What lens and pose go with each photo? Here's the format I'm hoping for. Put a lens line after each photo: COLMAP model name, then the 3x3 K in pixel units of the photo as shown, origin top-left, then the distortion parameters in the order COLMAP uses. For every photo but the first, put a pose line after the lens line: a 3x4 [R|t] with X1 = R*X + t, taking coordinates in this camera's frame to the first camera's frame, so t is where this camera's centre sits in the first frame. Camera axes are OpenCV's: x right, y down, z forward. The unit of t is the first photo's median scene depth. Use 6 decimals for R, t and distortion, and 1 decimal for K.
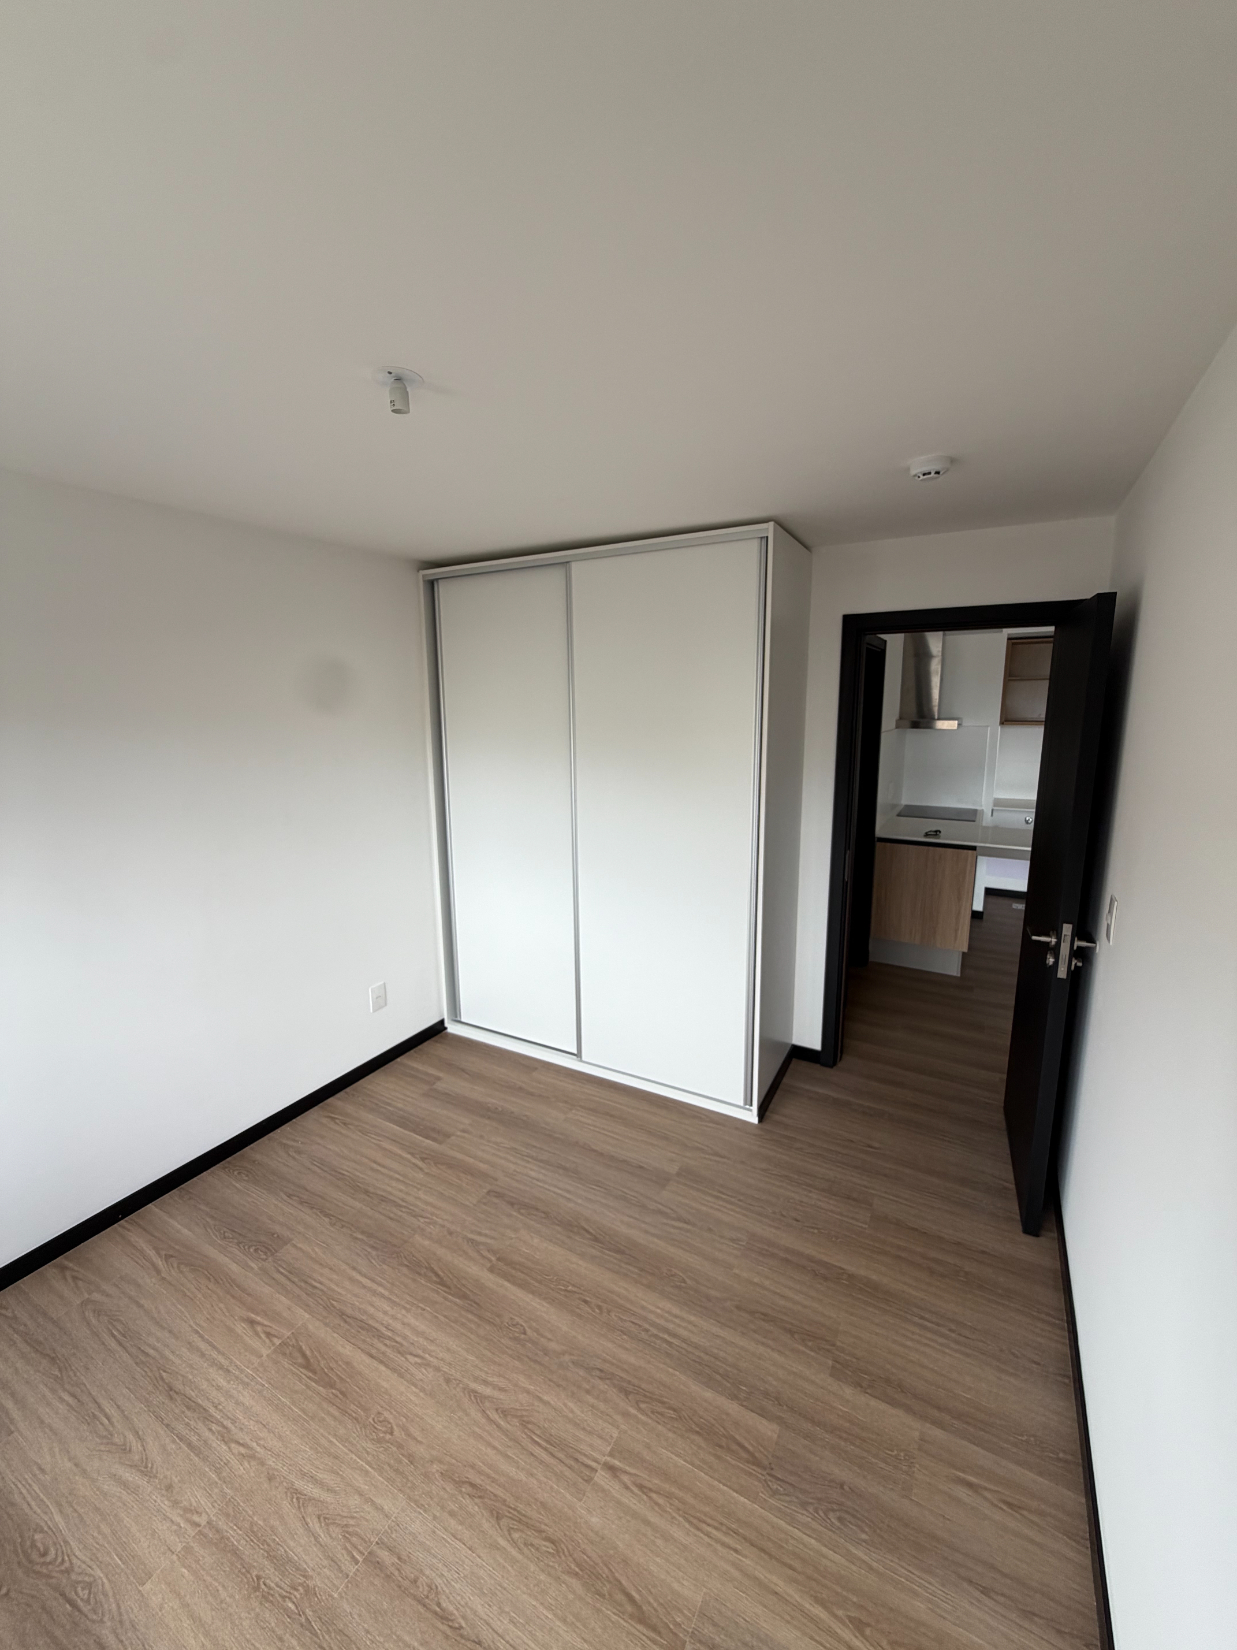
lens RADIAL K [[656.7, 0, 617.1], [0, 656.7, 819.8], [0, 0, 1]] dist [-0.000616, 0.000525]
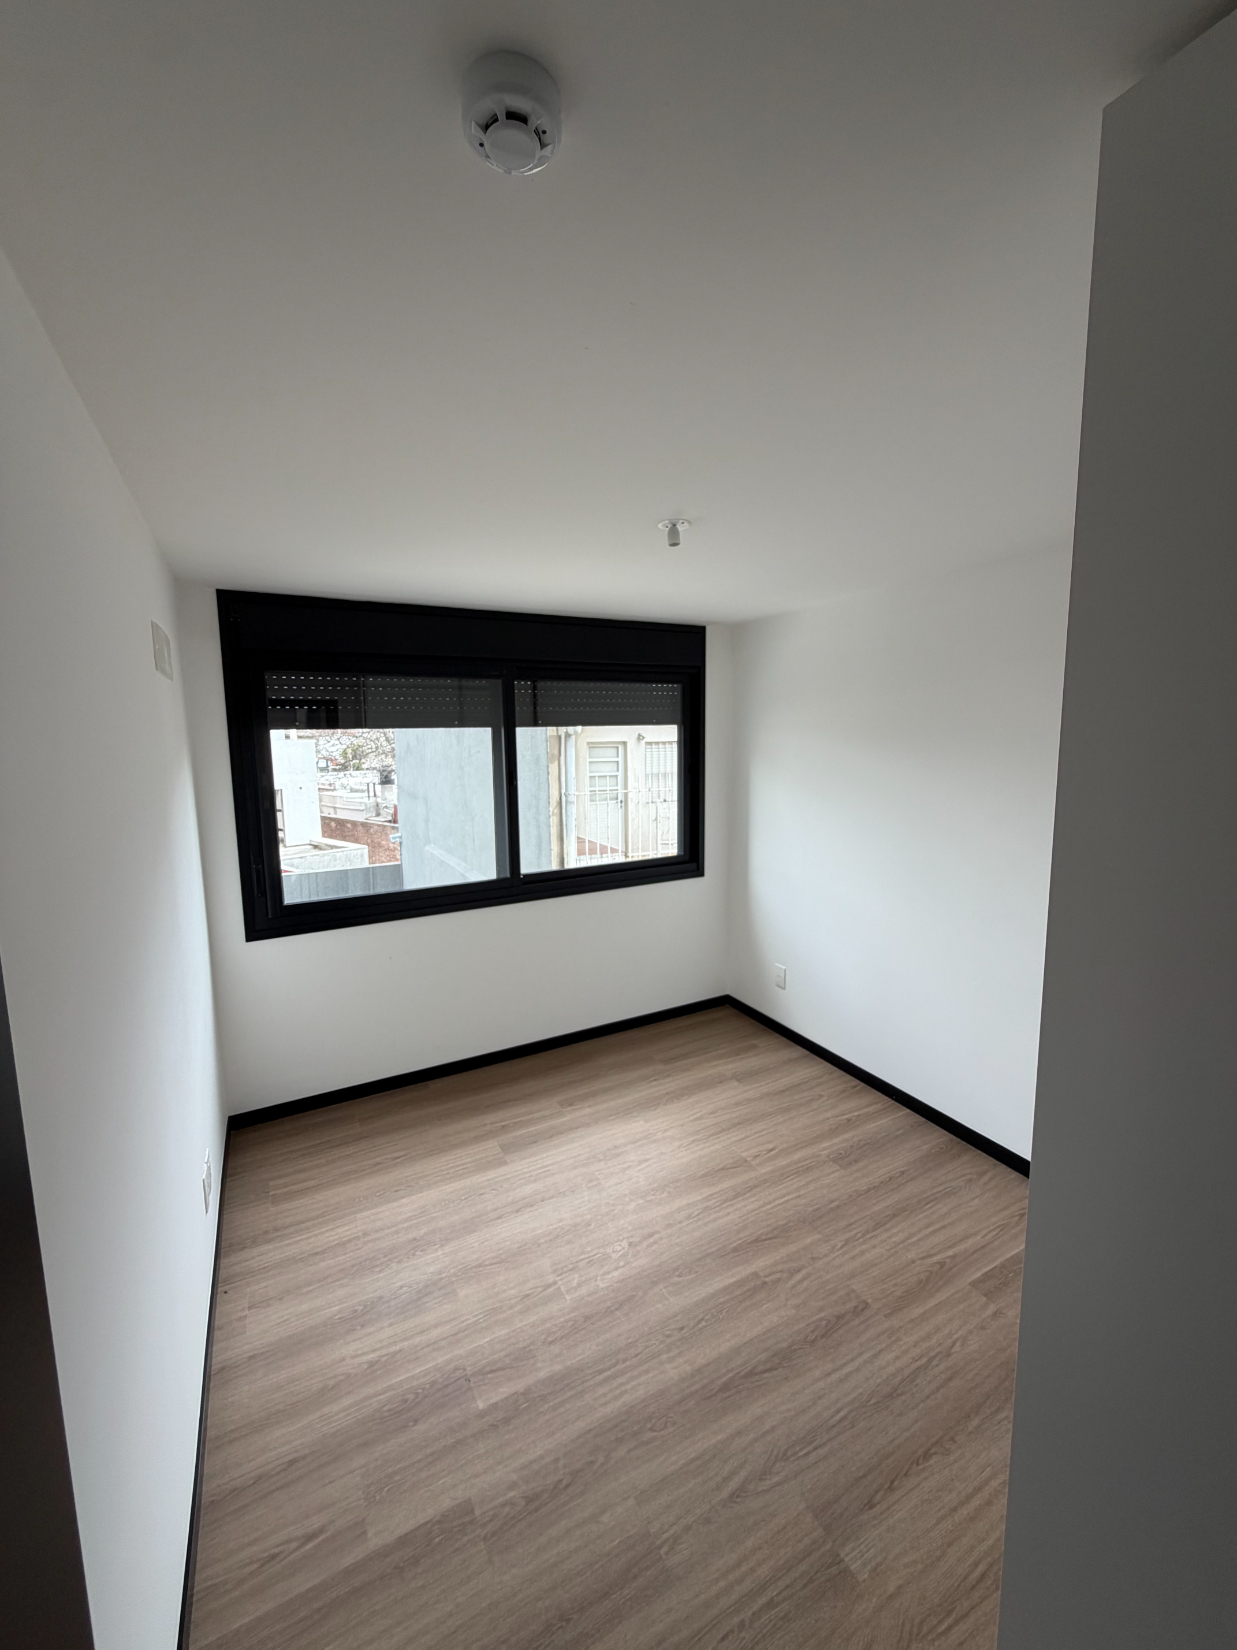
lens RADIAL K [[656.7, 0, 617.1], [0, 656.7, 819.8], [0, 0, 1]] dist [-0.000616, 0.000525]
pose [[-0.532400, 0.119018, -0.838084, 0.709226], [-0.131482, 0.966423, 0.220769, -0.212116], [0.836220, 0.227730, -0.498874, 1.168300]]
